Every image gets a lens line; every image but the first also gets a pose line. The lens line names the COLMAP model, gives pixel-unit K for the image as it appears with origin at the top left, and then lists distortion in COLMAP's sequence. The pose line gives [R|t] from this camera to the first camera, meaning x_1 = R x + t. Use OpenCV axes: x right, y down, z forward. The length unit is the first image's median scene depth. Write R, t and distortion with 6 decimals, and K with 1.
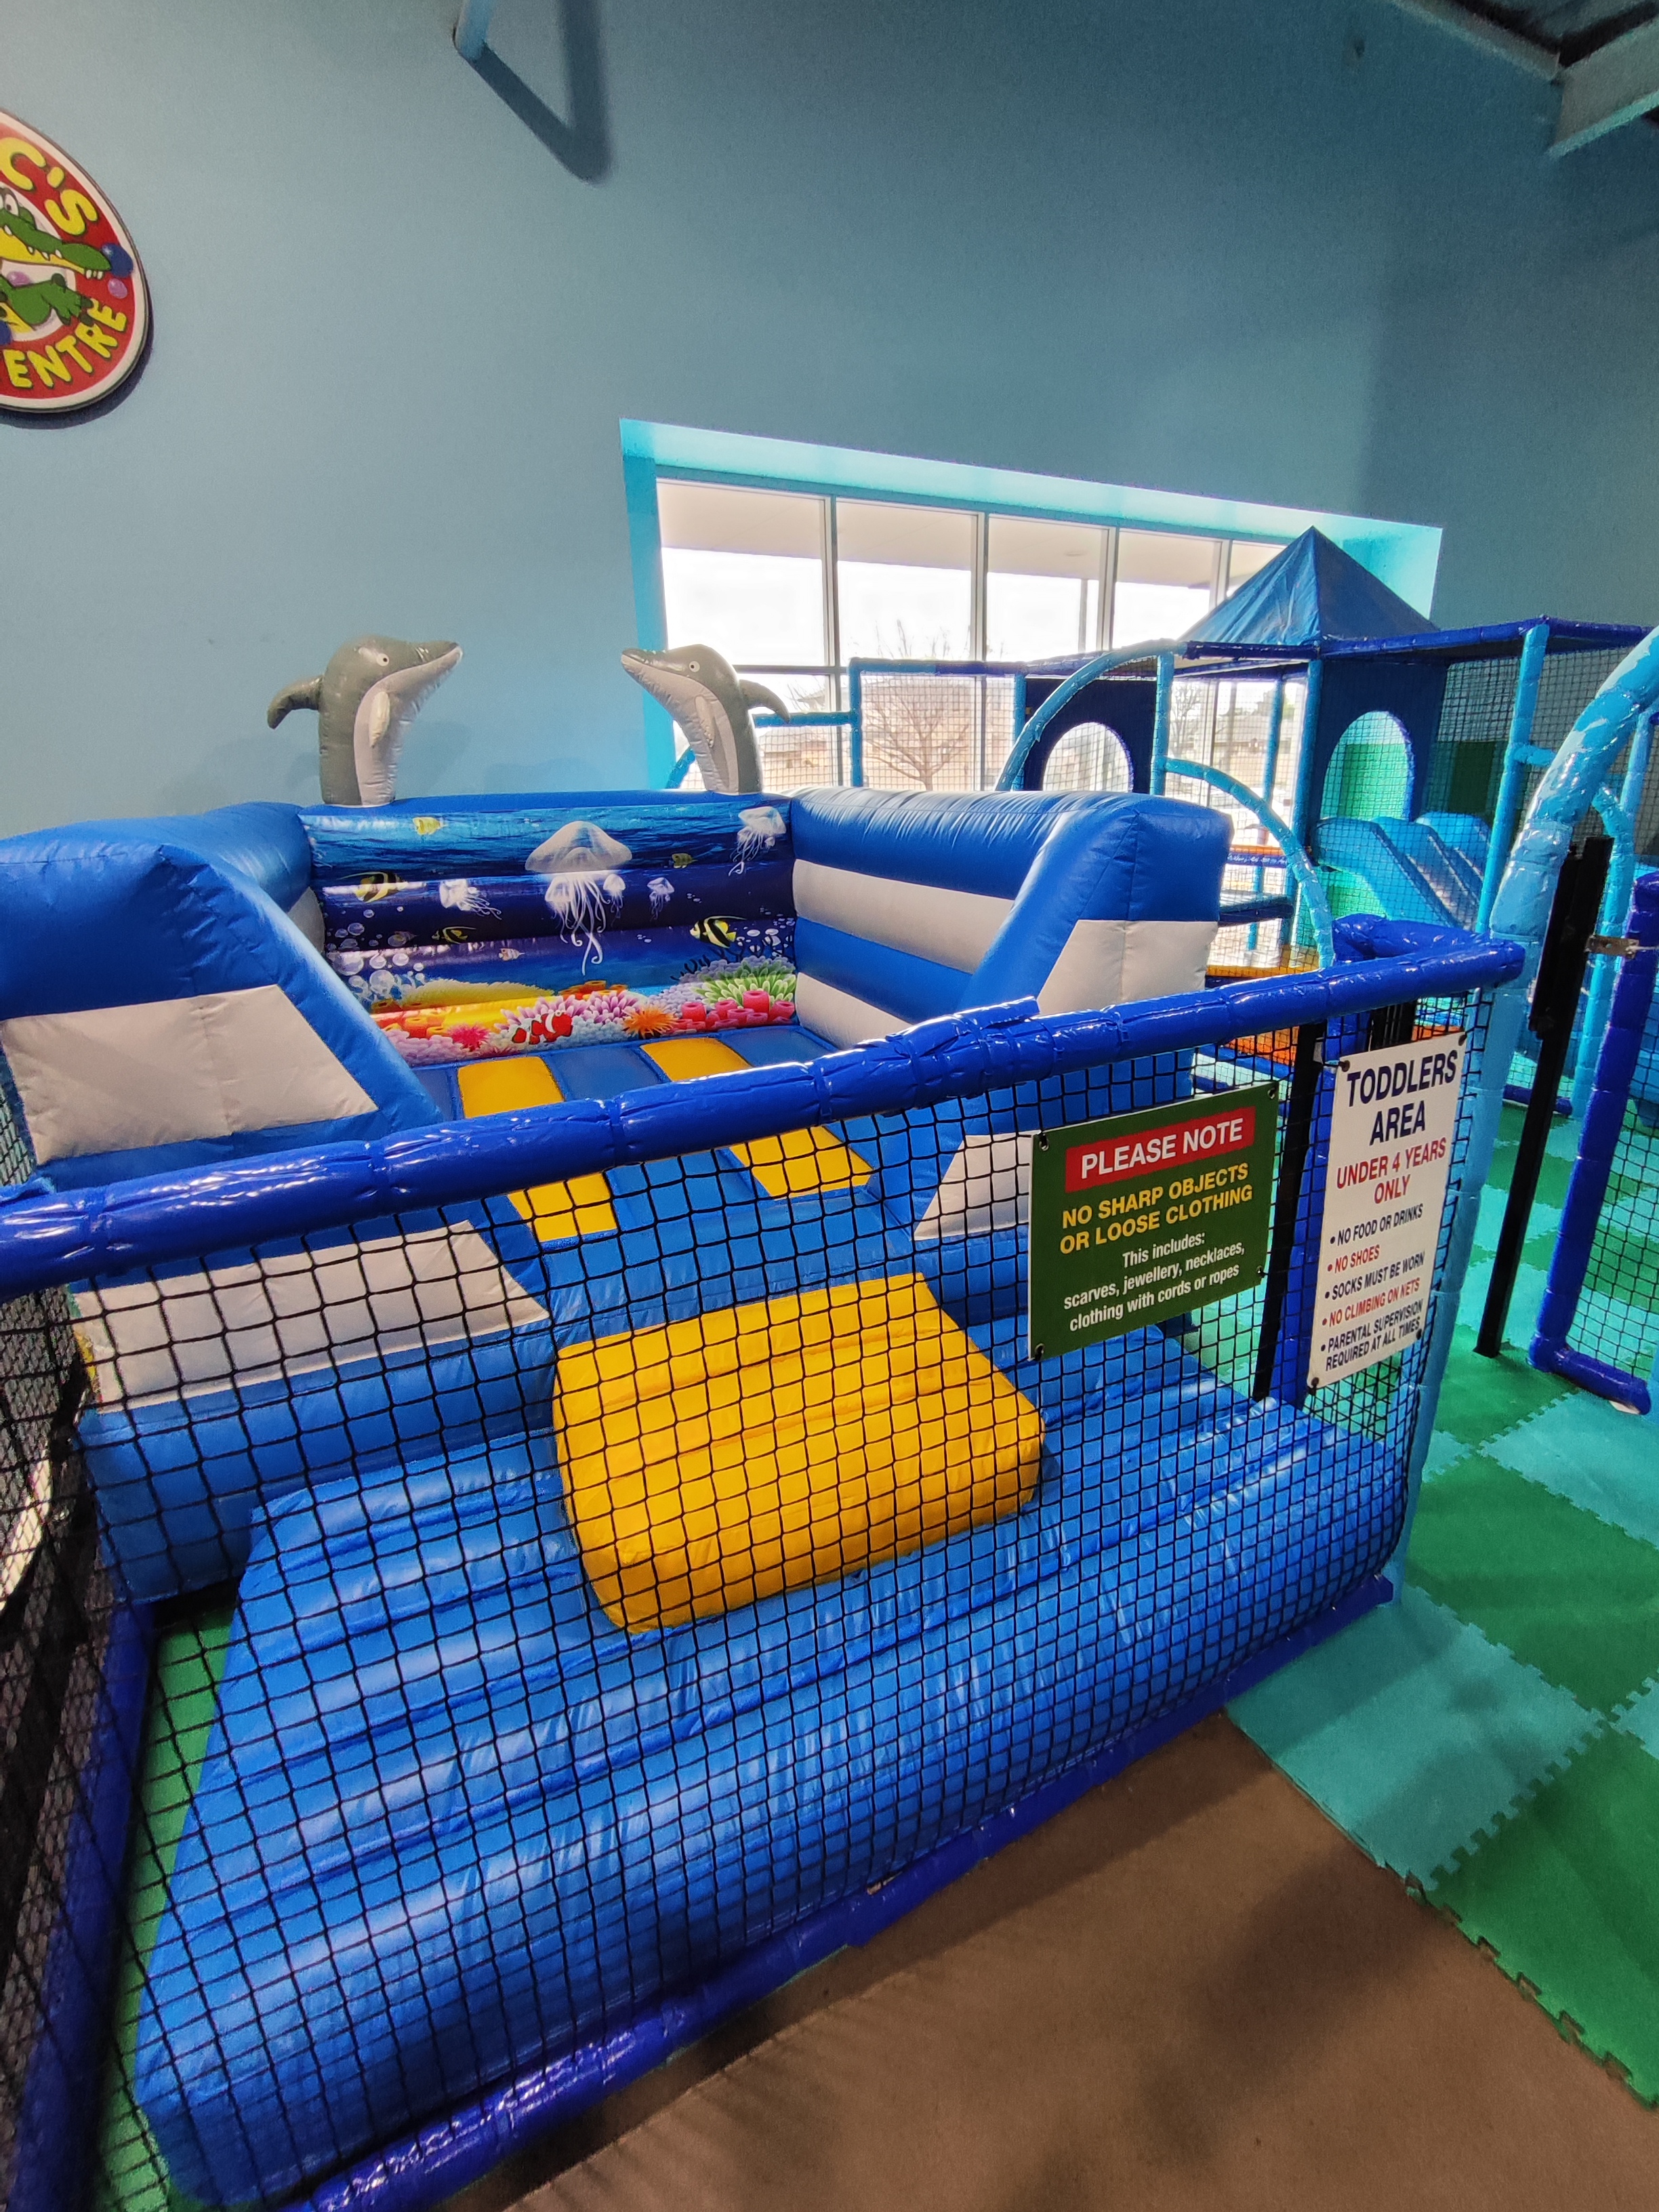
lens RADIAL K [[985.9, 0, 823.8], [0, 985.9, 1102.4], [0, 0, 1]] dist [-0.029665, 0.011602]
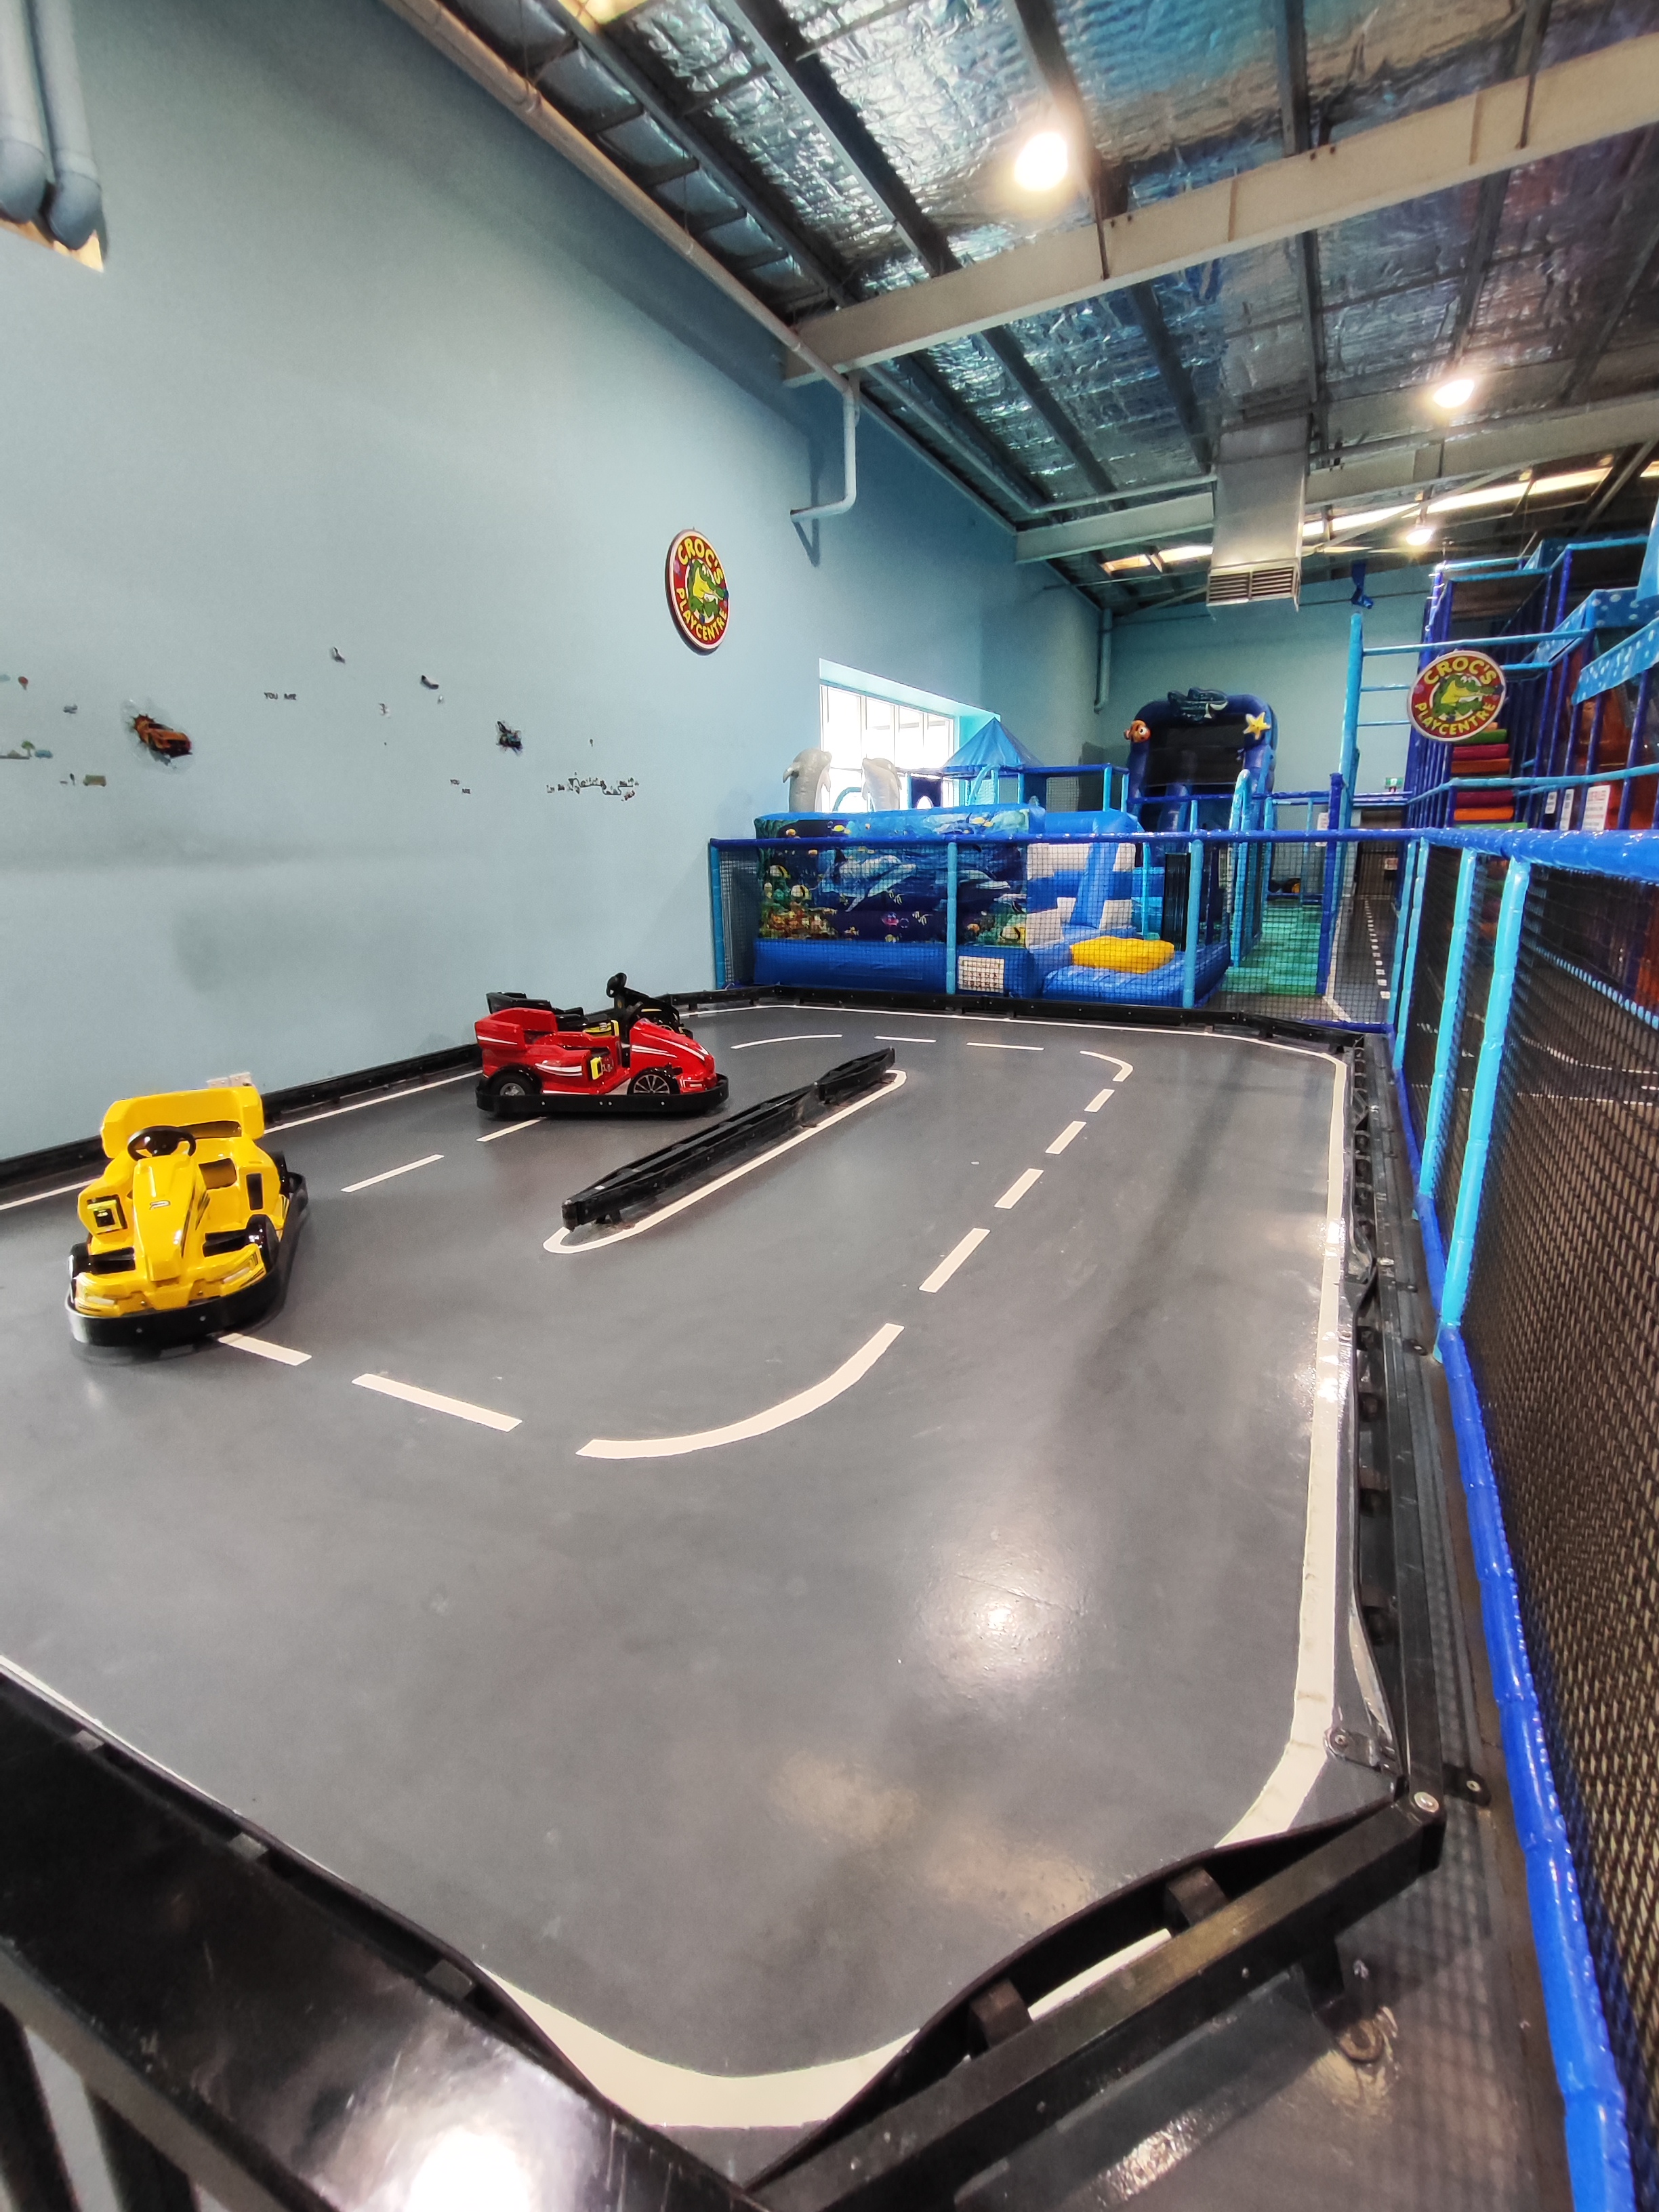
lens RADIAL K [[985.9, 0, 823.8], [0, 985.9, 1102.4], [0, 0, 1]] dist [-0.029665, 0.011602]
pose [[0.816734, -0.140233, 0.559714, -2.055489], [0.185981, 0.982228, -0.025292, 0.485011], [-0.546220, 0.124753, 0.828300, -0.996242]]
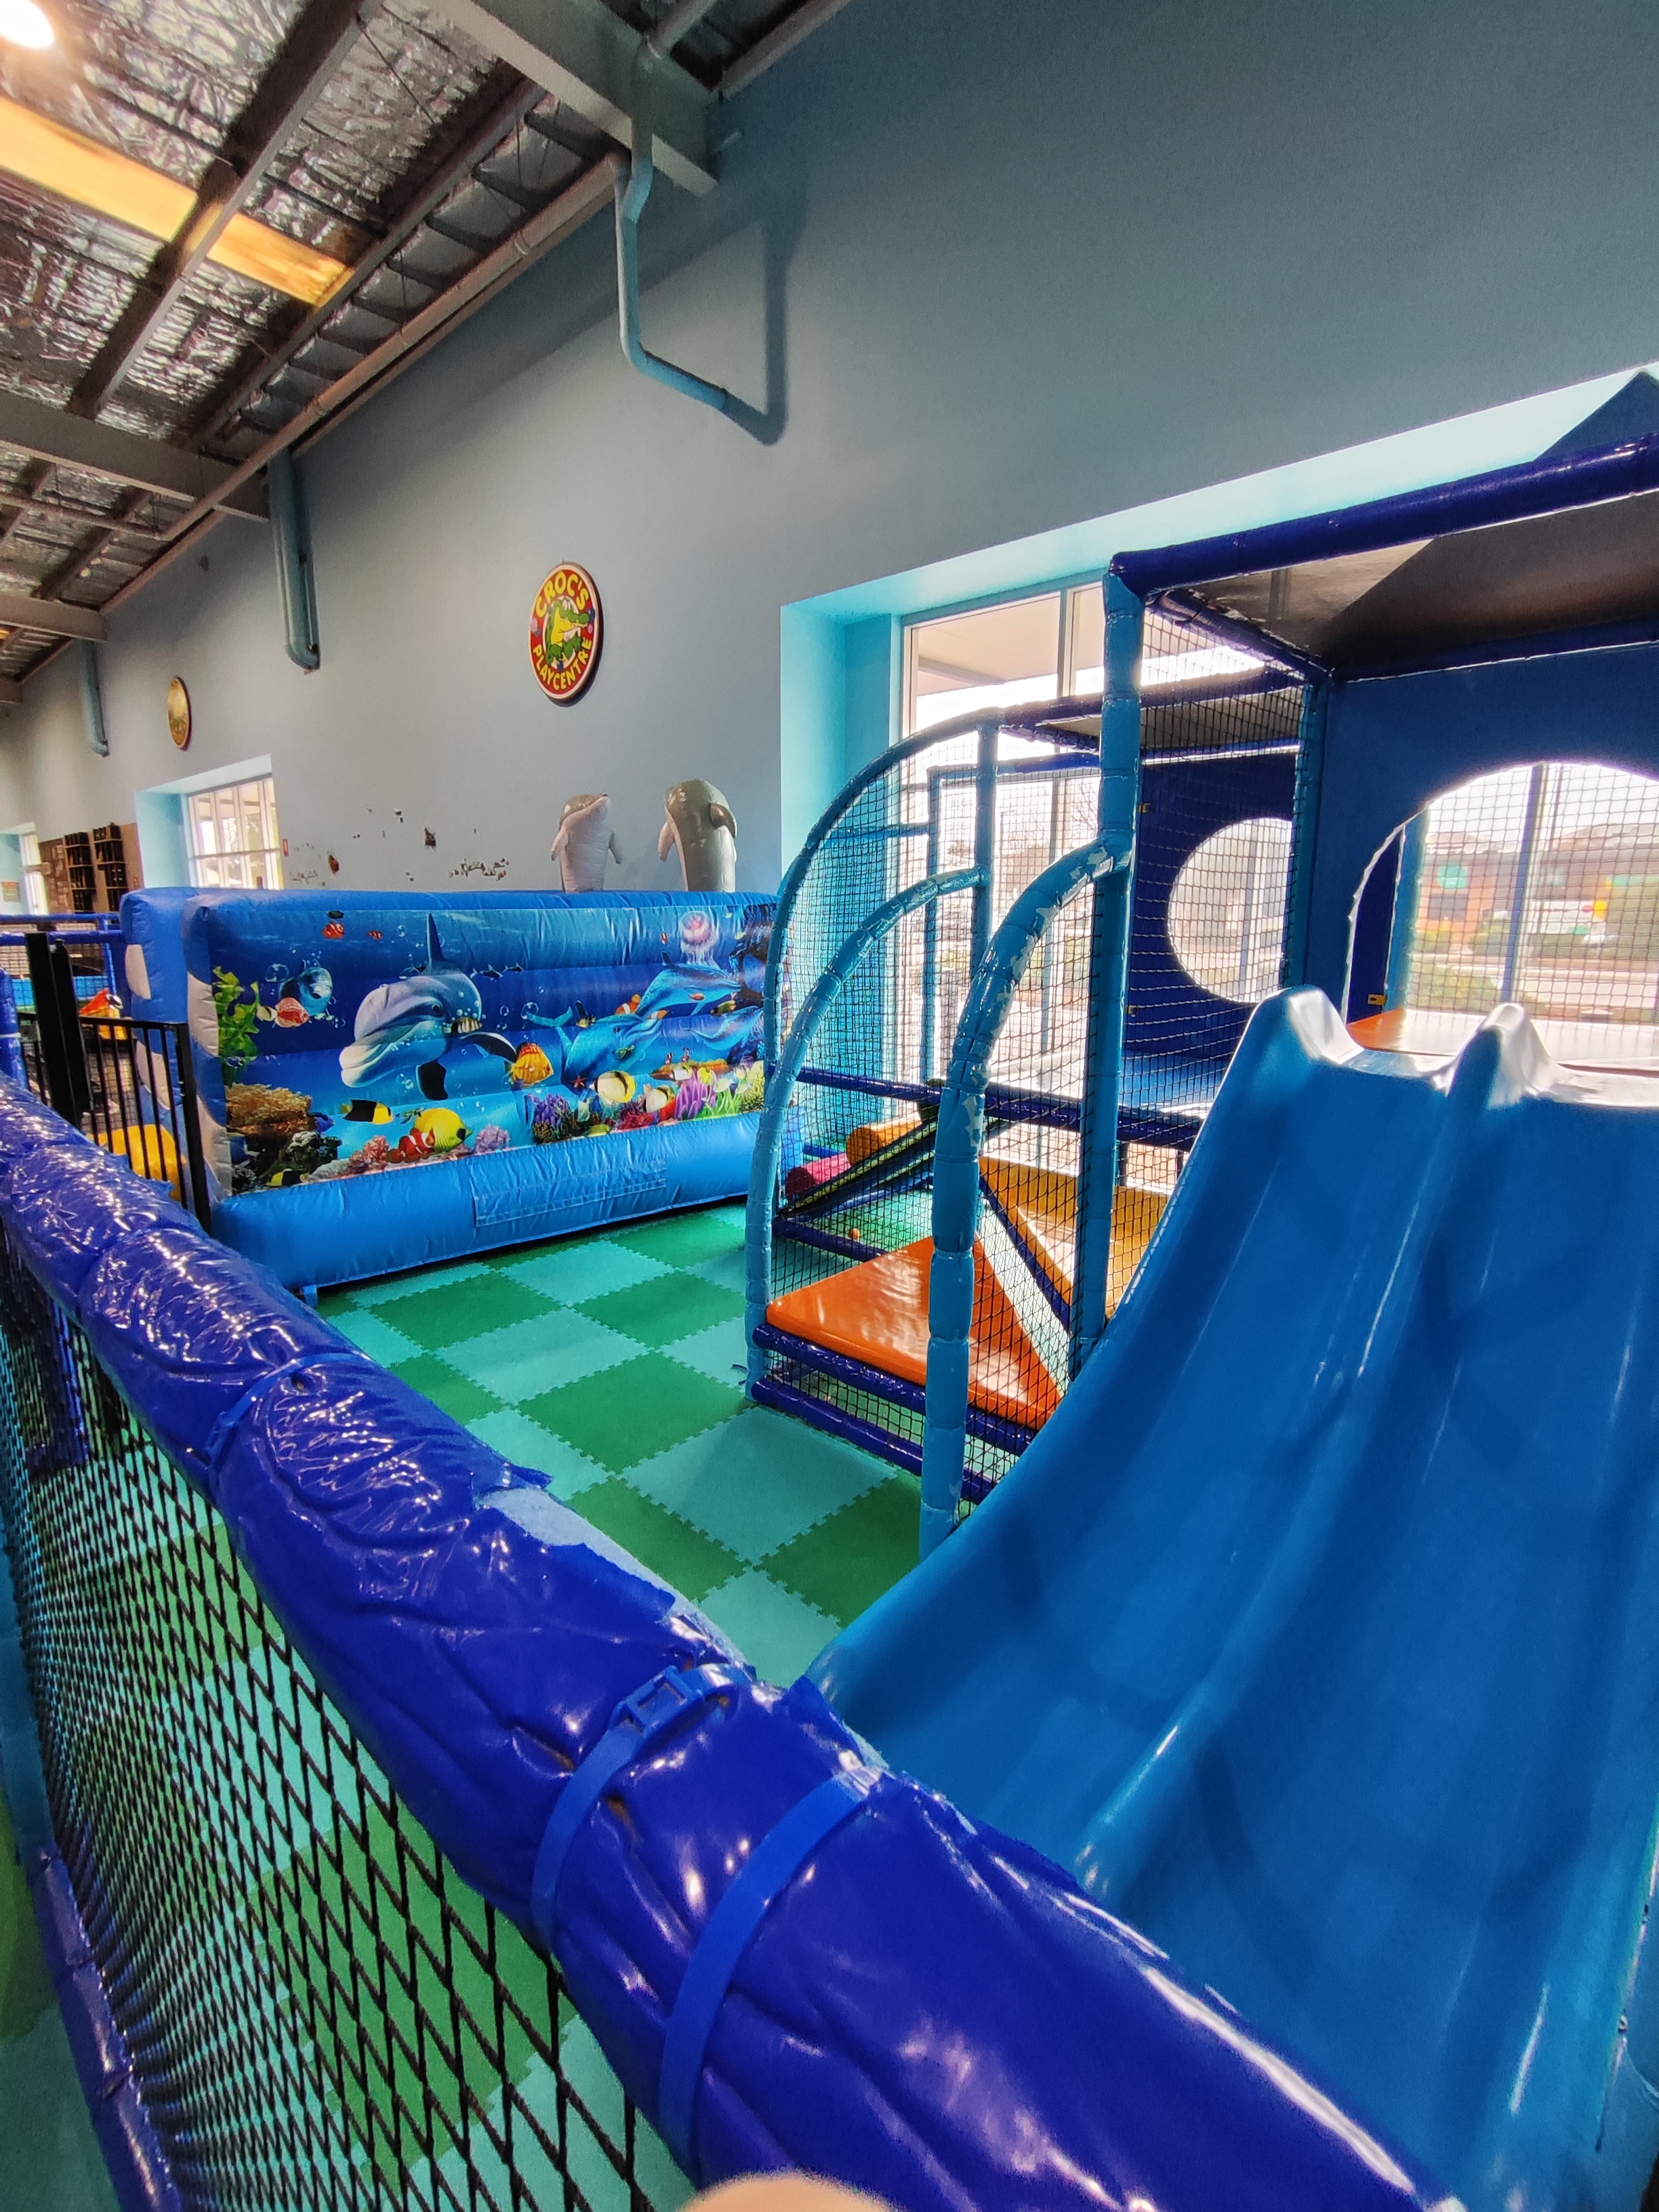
lens RADIAL K [[985.9, 0, 823.8], [0, 985.9, 1102.4], [0, 0, 1]] dist [-0.029665, 0.011602]
pose [[0.333711, 0.217657, -0.917204, 1.397929], [-0.308965, 0.944489, 0.111719, -0.310578], [0.890605, 0.246102, 0.382435, 0.893643]]
